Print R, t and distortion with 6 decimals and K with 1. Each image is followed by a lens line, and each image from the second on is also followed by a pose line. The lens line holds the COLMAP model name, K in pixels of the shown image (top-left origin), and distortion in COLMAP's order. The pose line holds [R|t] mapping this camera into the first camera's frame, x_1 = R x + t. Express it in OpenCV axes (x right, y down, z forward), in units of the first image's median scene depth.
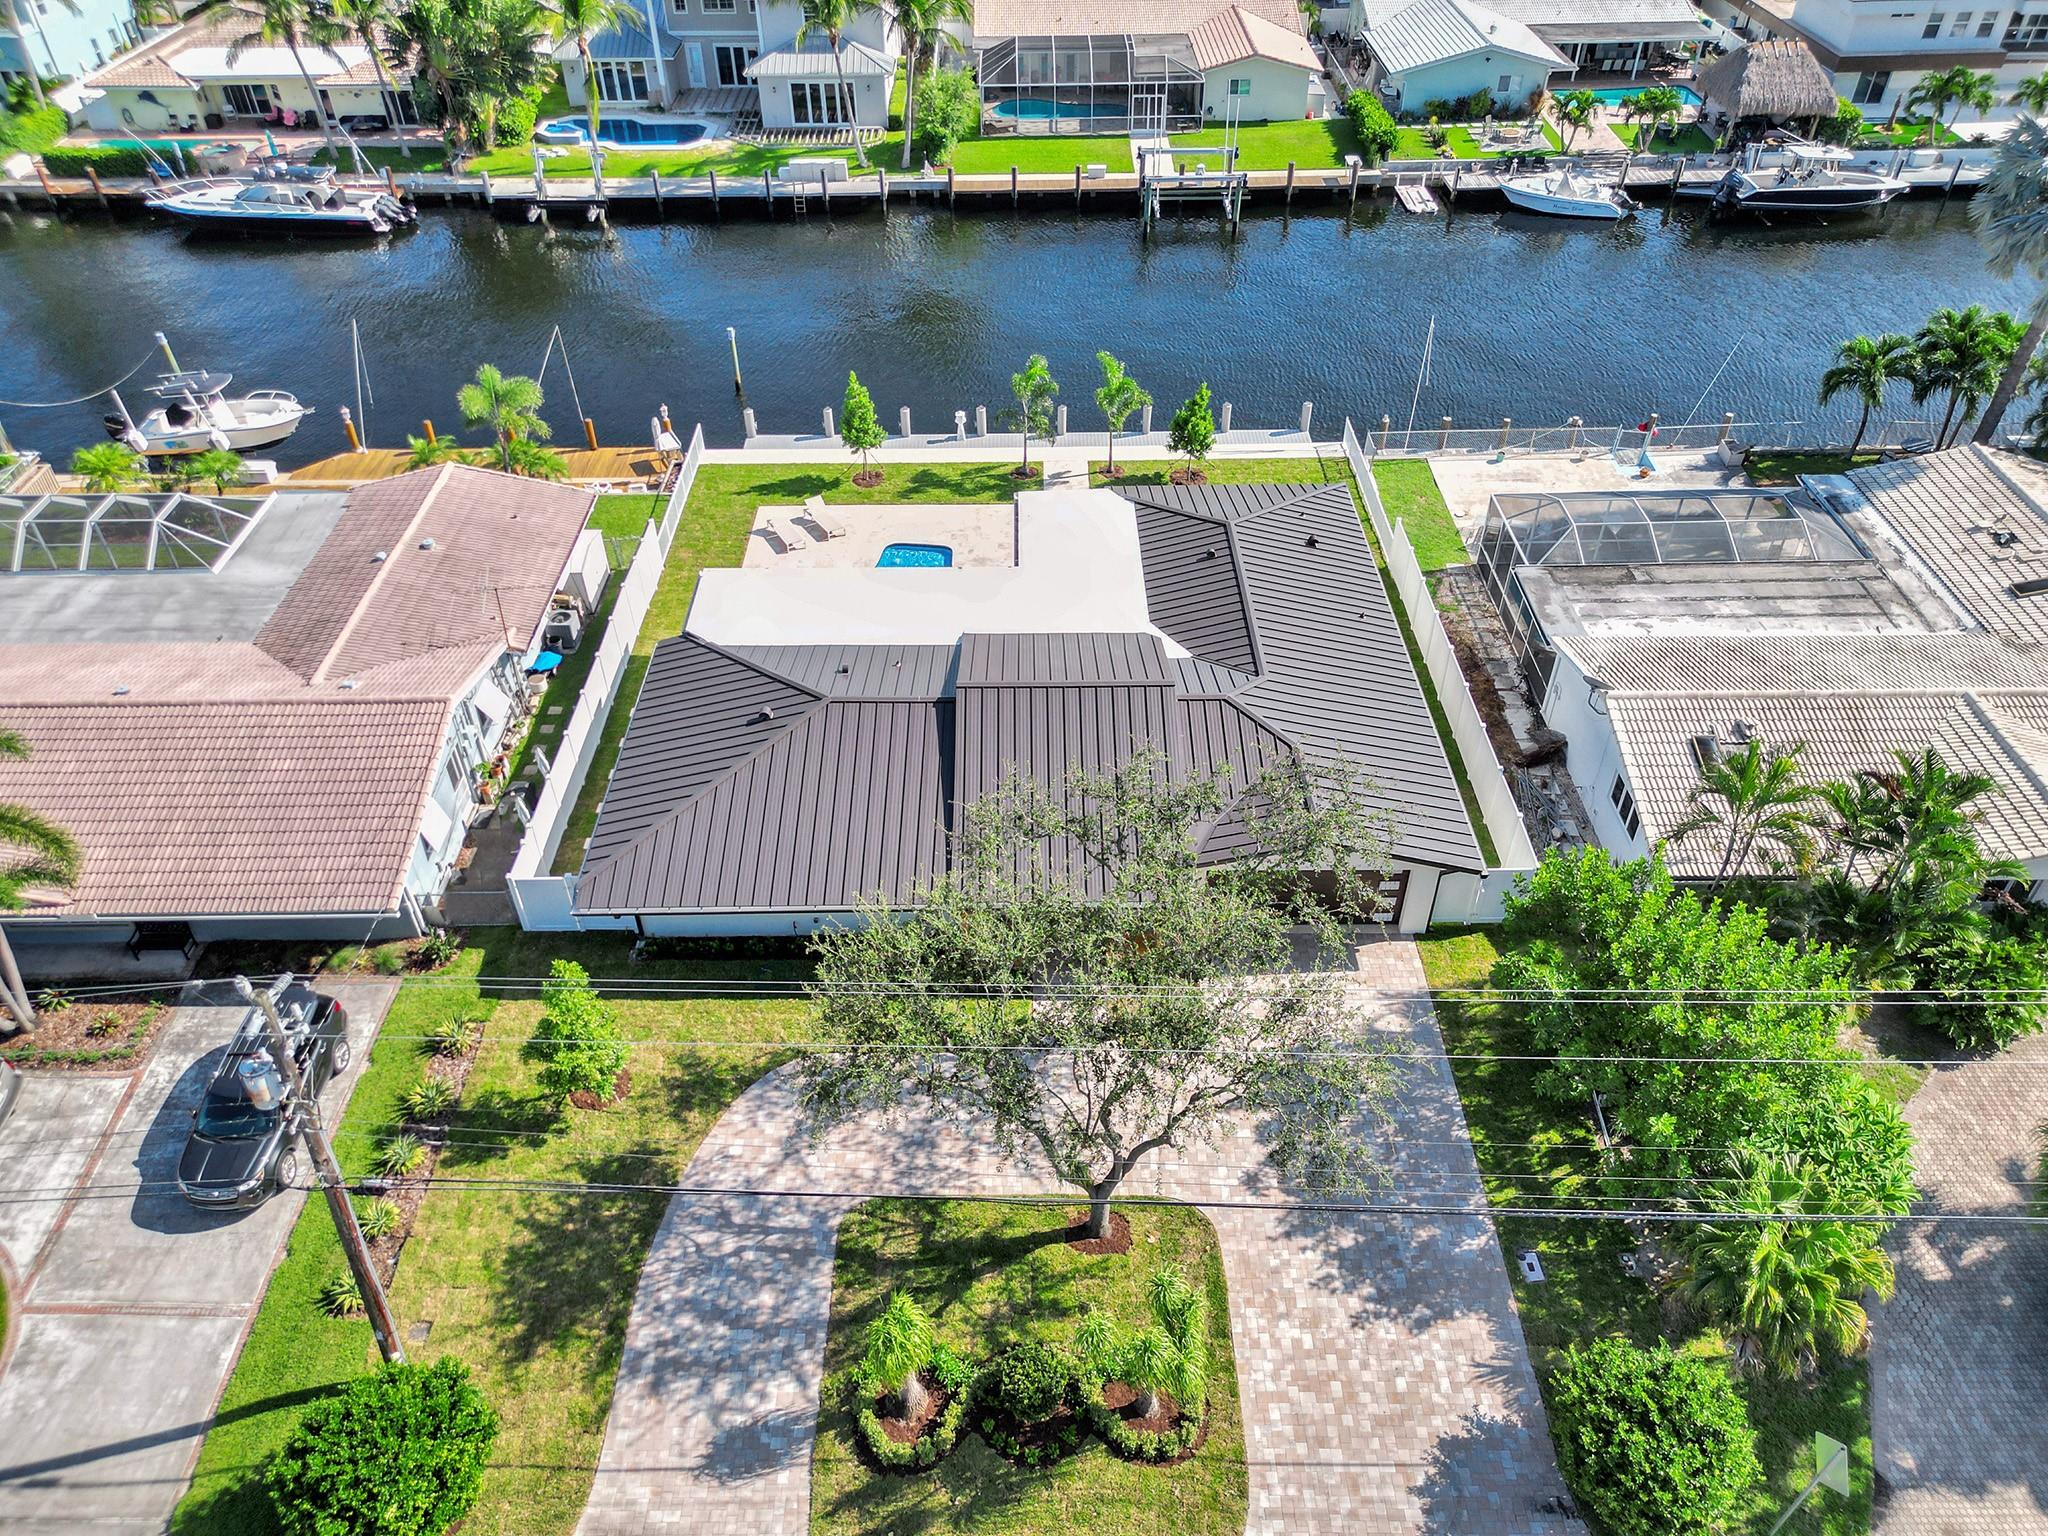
lens RADIAL K [[1432.8, 0, 1024.0], [0, 1432.8, 768.0], [0, 0, 1]] dist [0.067510, -0.061026]
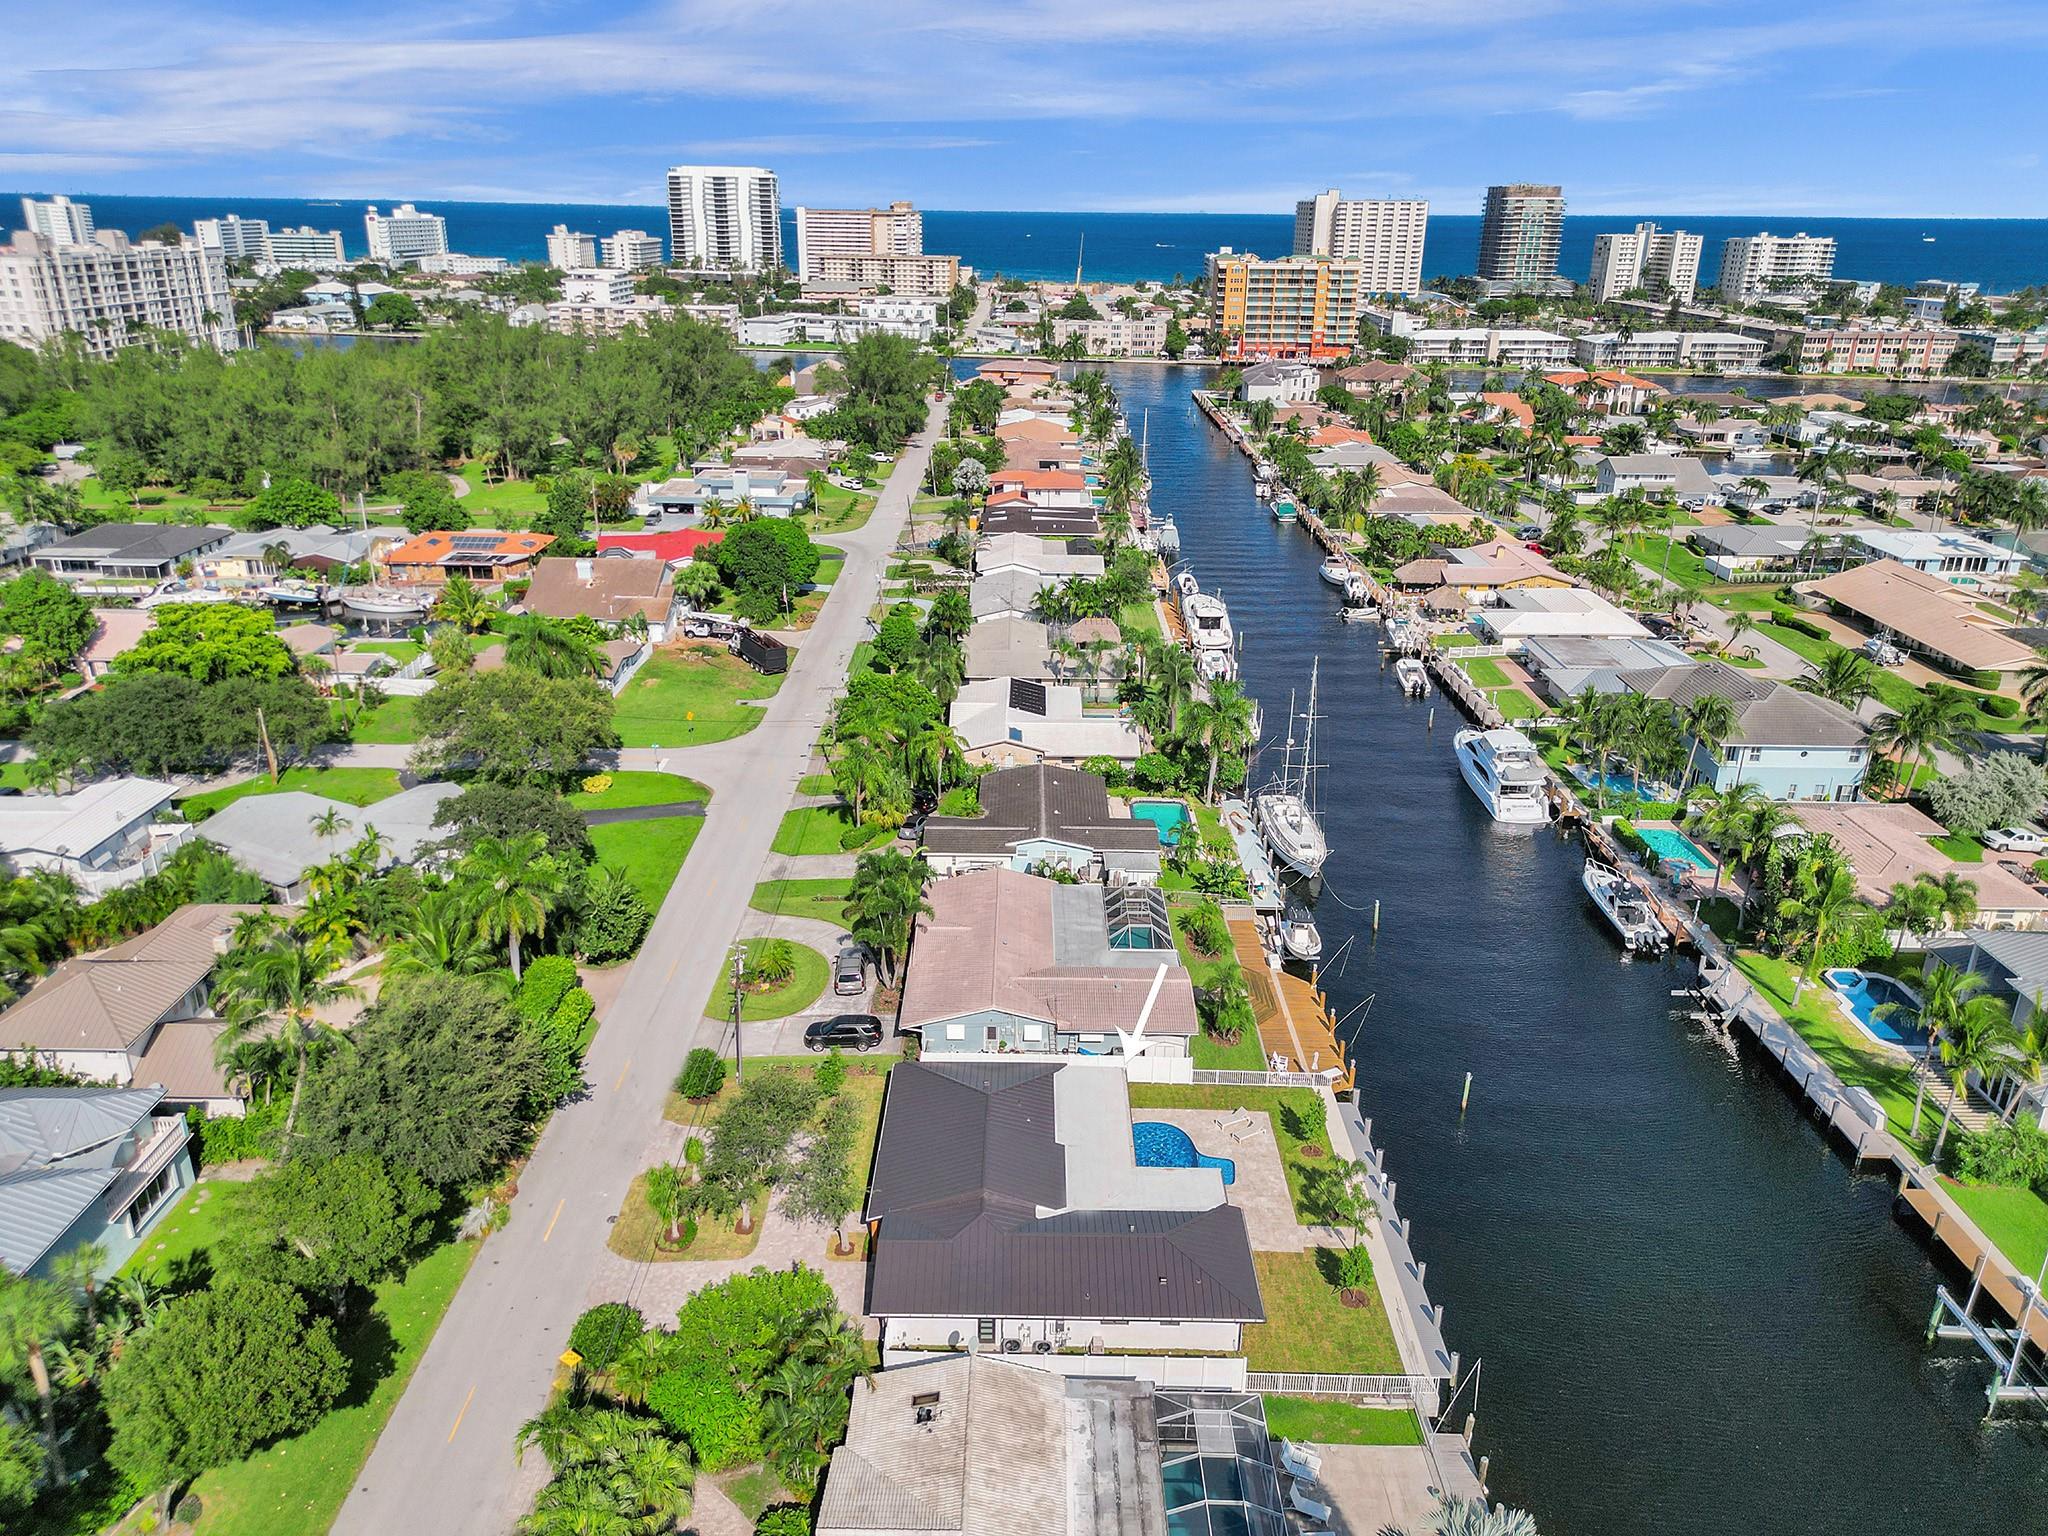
lens RADIAL K [[1432.8, 0, 1024.0], [0, 1432.8, 768.0], [0, 0, 1]] dist [0.067510, -0.061026]
pose [[-0.011371, 0.371094, -0.928526, 2.056179], [-0.653131, 0.700377, 0.287911, -1.272365], [0.757160, 0.609722, 0.234409, 0.249529]]
